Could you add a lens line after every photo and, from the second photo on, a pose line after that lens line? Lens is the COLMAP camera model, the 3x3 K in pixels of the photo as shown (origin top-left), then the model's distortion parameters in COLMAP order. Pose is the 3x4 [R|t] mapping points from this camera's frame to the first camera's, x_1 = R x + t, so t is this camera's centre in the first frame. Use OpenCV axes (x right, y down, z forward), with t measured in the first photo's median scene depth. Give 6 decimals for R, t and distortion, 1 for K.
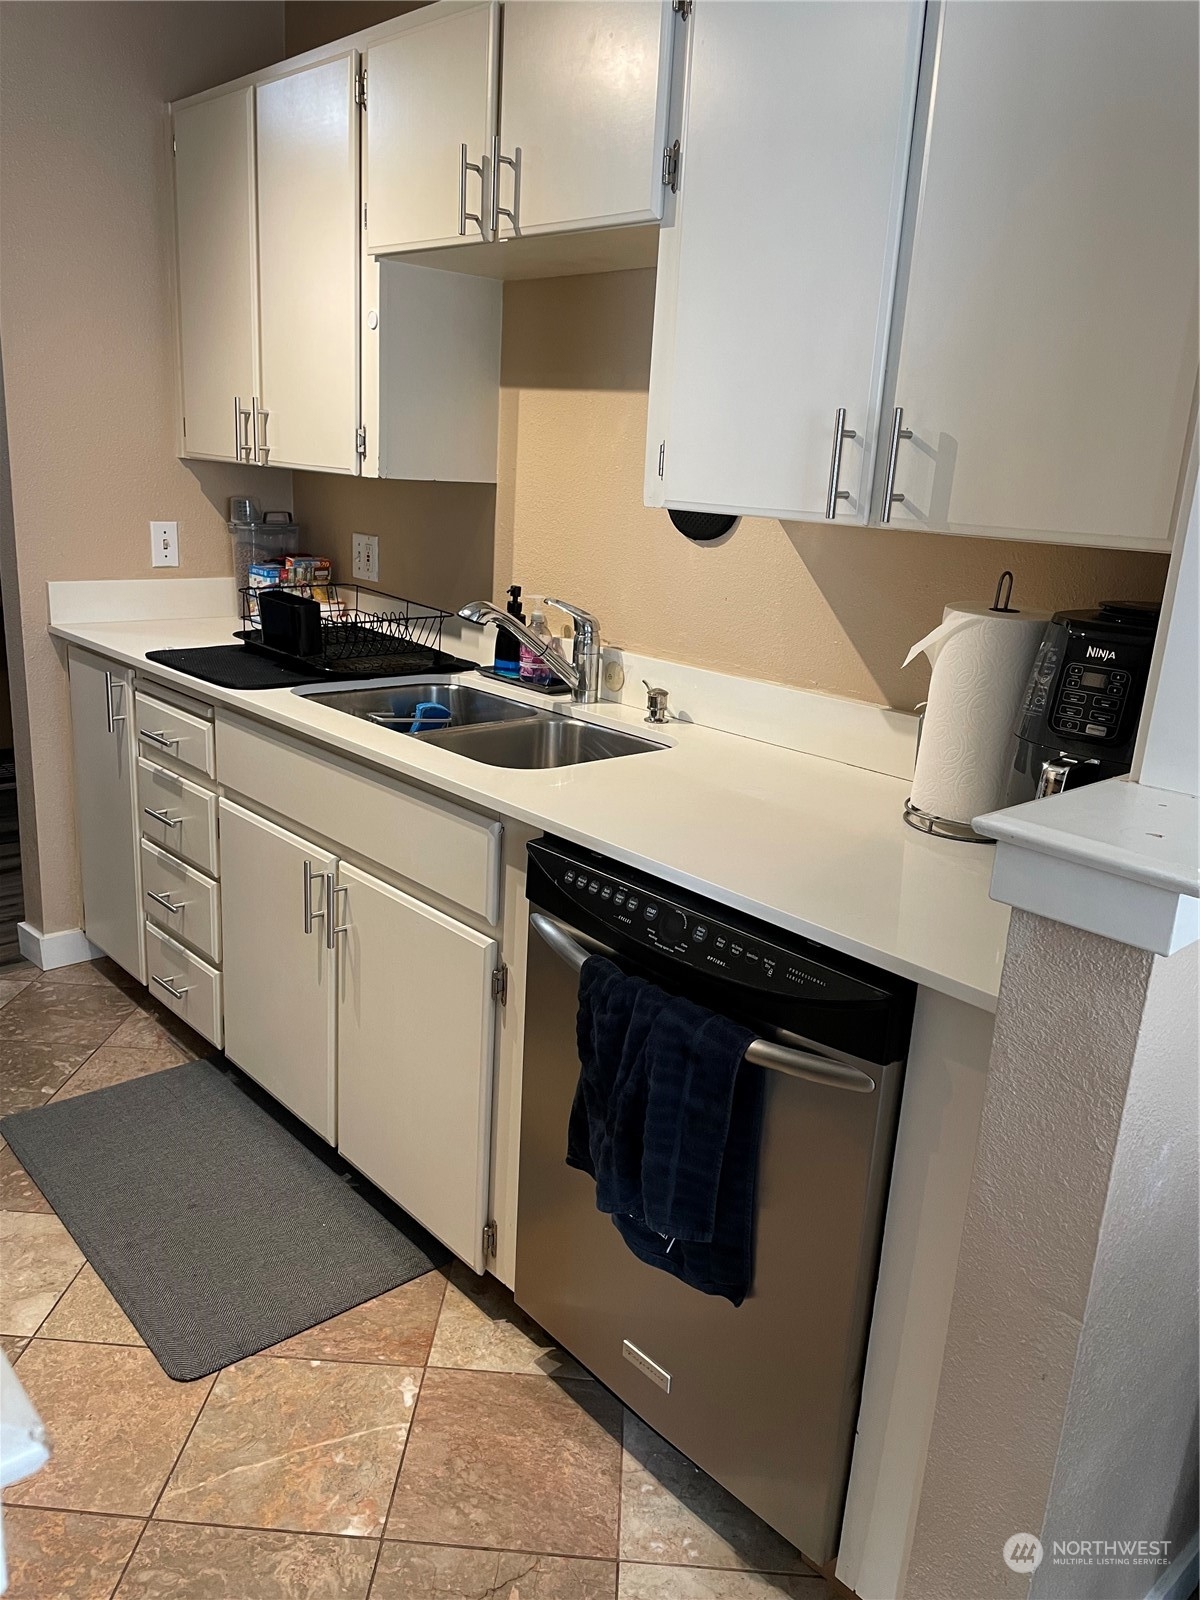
lens RADIAL K [[1223.9, 0, 599.4], [0, 1223.9, 799.9], [0, 0, 1]] dist [-0.010326, -0.011080]
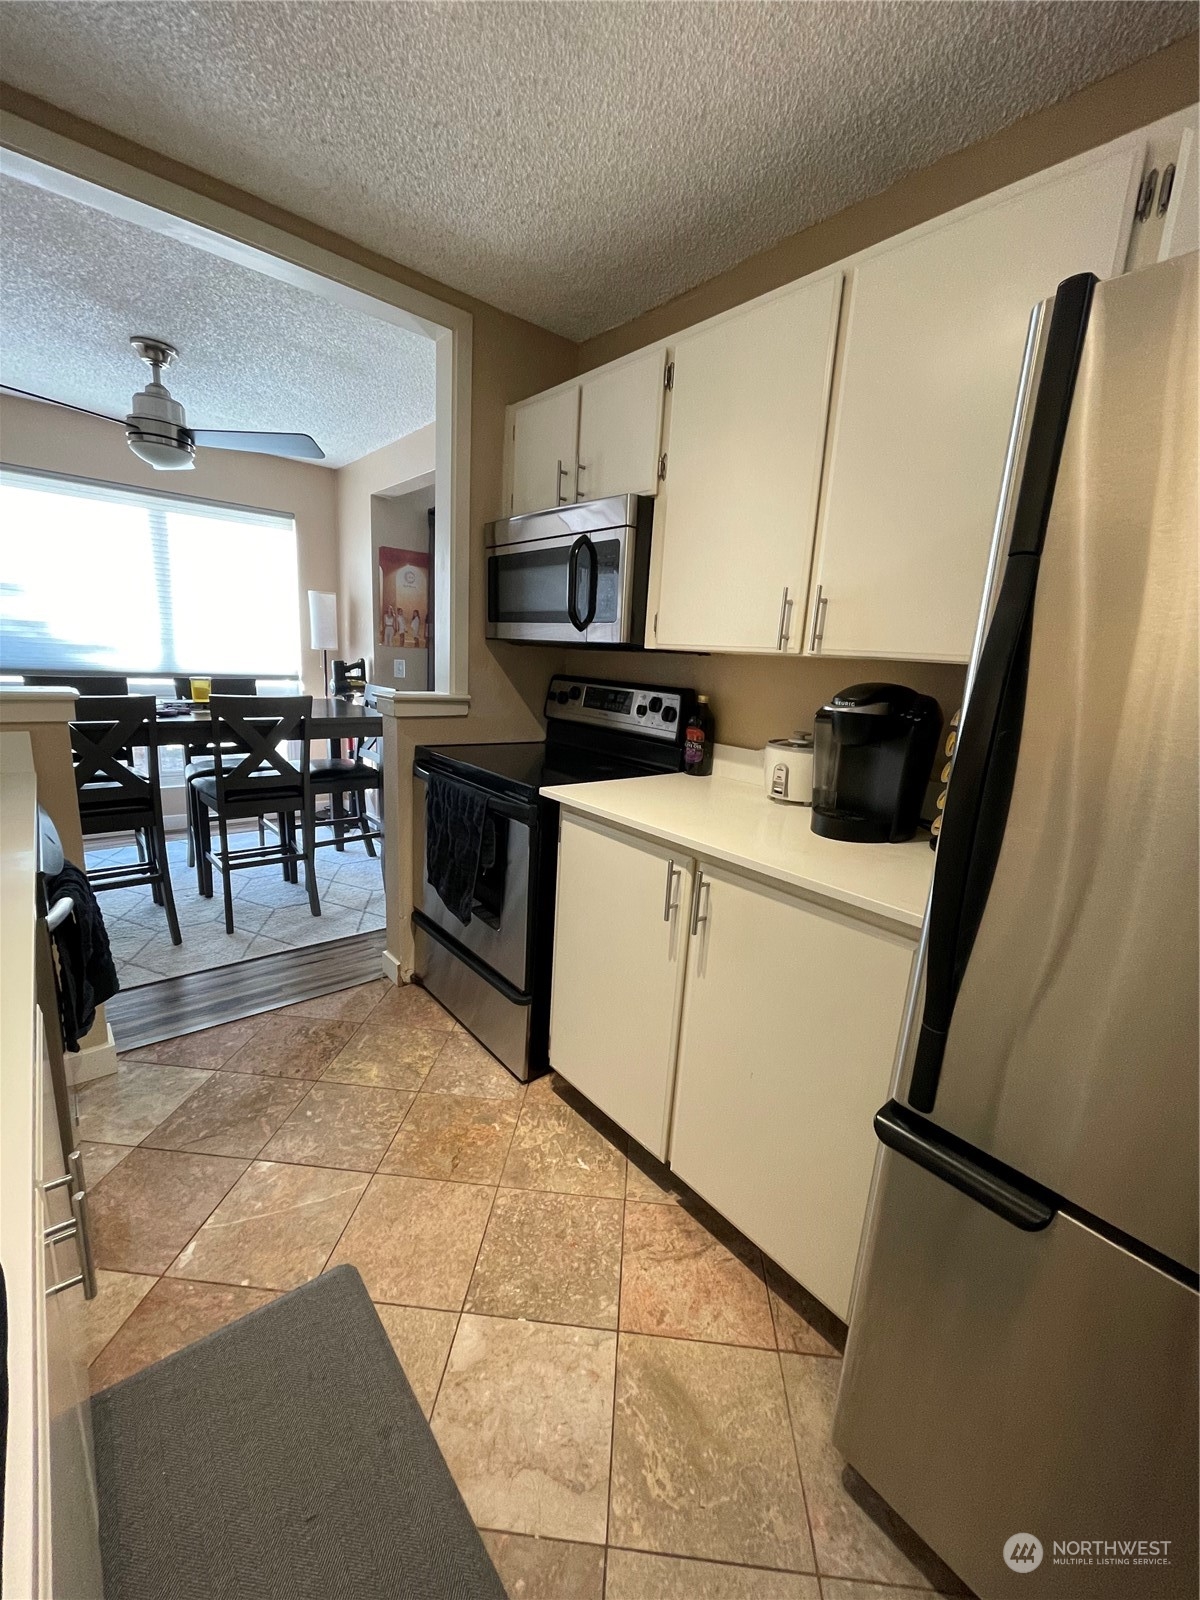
lens RADIAL K [[644.8, 0, 601.7], [0, 644.8, 797.3], [0, 0, 1]] dist [-0.003125, -0.000157]
pose [[-0.992393, -0.123043, 0.003970, -0.589989], [-0.105486, 0.866529, 0.487853, -0.392475], [-0.063467, 0.483723, -0.872917, 1.418506]]
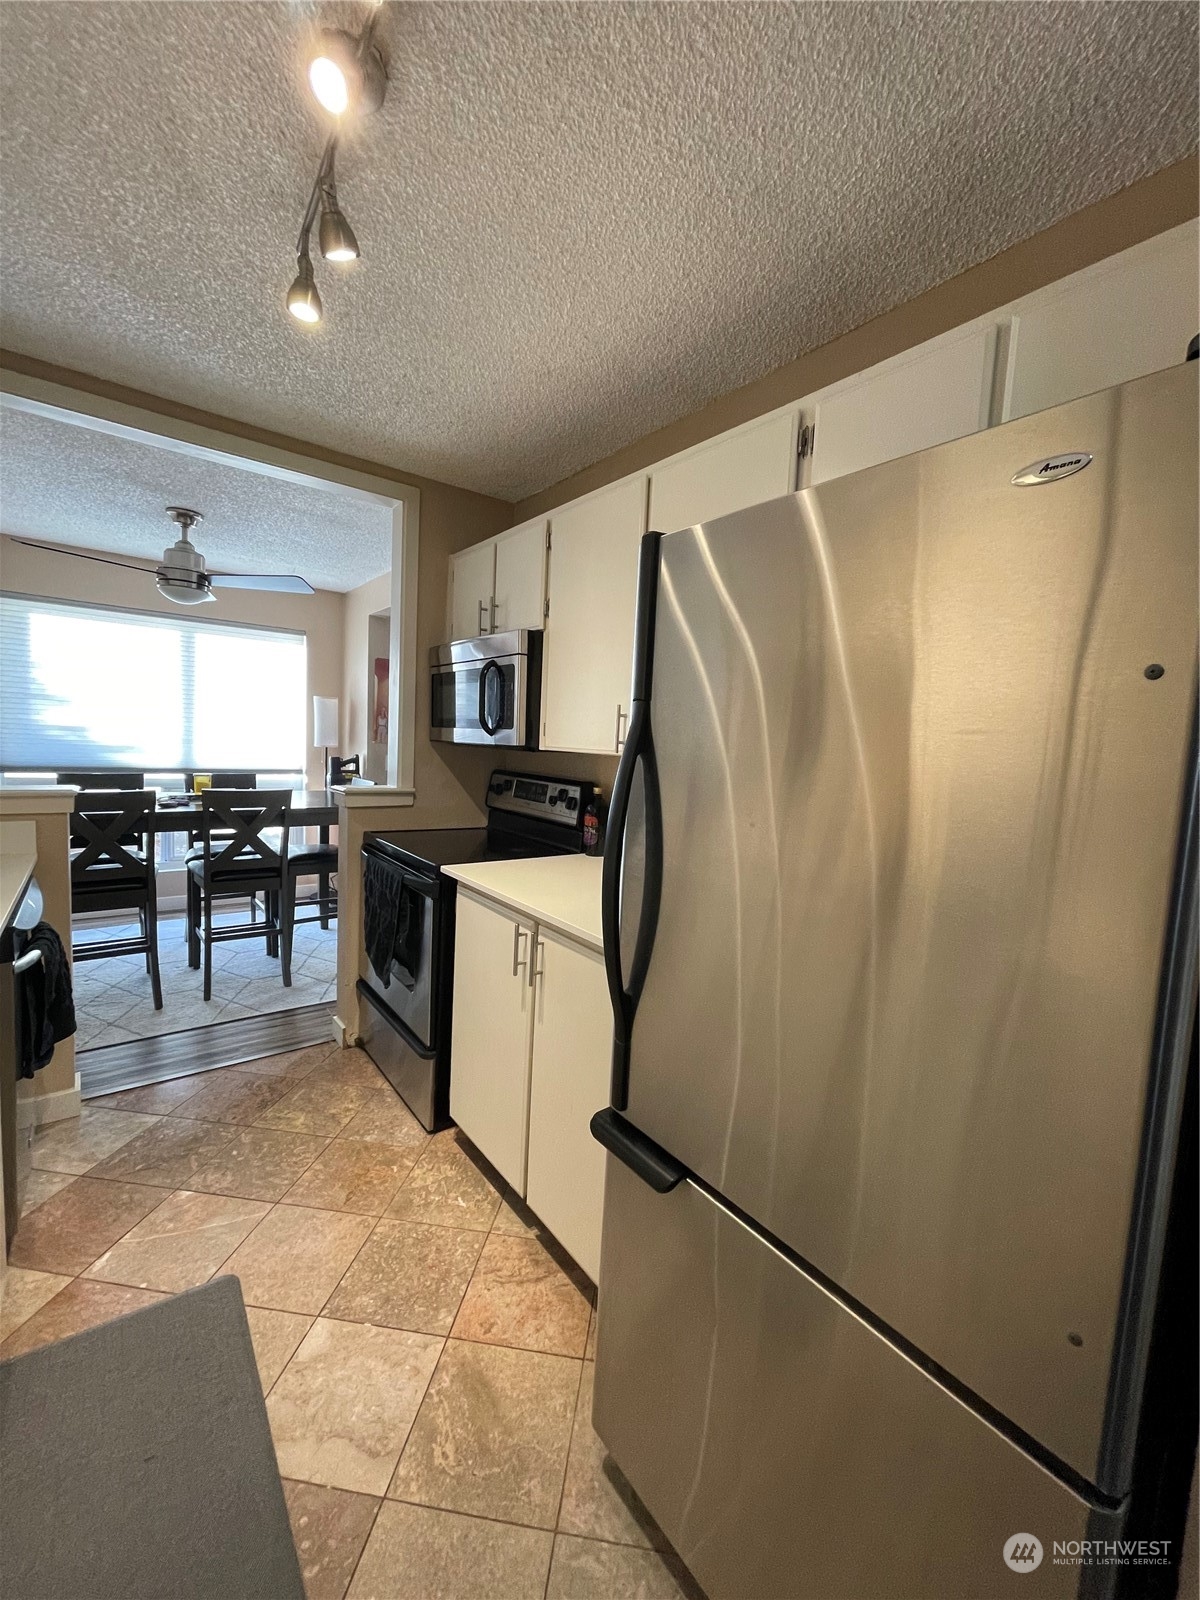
lens RADIAL K [[644.8, 0, 602.7], [0, 644.8, 795.2], [0, 0, 1]] dist [-0.003125, -0.000157]
pose [[-0.991058, -0.113797, 0.069679, -0.852068], [-0.080195, 0.925327, 0.370592, -0.494951], [-0.106648, 0.361690, -0.926179, 1.570569]]
